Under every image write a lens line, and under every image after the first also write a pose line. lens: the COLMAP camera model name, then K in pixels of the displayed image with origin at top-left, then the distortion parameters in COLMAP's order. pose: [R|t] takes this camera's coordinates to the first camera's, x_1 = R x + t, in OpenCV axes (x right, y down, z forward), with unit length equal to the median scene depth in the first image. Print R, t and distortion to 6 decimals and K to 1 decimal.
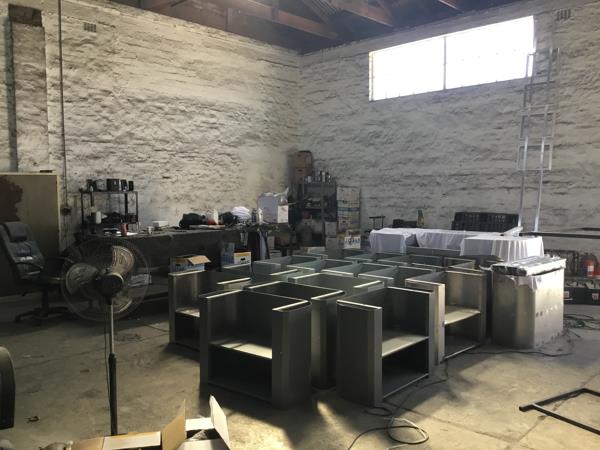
lens RADIAL K [[543.2, 0, 305.4], [0, 543.2, 228.2], [0, 0, 1]] dist [0.082061, -0.151606]
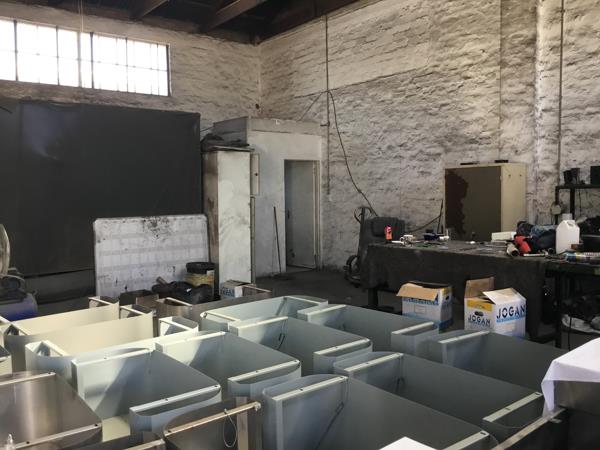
lens RADIAL K [[543.2, 0, 296.9], [0, 543.2, 229.9], [0, 0, 1]] dist [0.082061, -0.151606]
pose [[-0.160765, 0.085110, -0.983316, 0.345564], [-0.054320, 0.994002, 0.094915, -0.052468], [0.985497, 0.068672, -0.155177, 0.696607]]
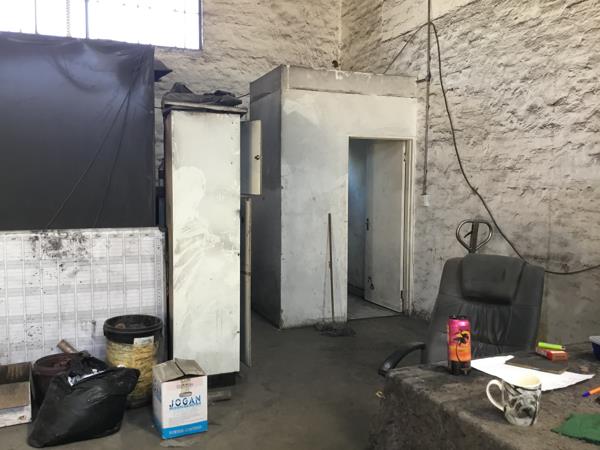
lens RADIAL K [[543.2, 0, 298.6], [0, 543.2, 226.4], [0, 0, 1]] dist [0.082061, -0.151606]
pose [[-0.423714, 0.076452, -0.902564, -0.058653], [-0.062914, 0.991541, 0.113524, -0.050891], [0.903609, 0.104885, -0.415320, 0.724459]]
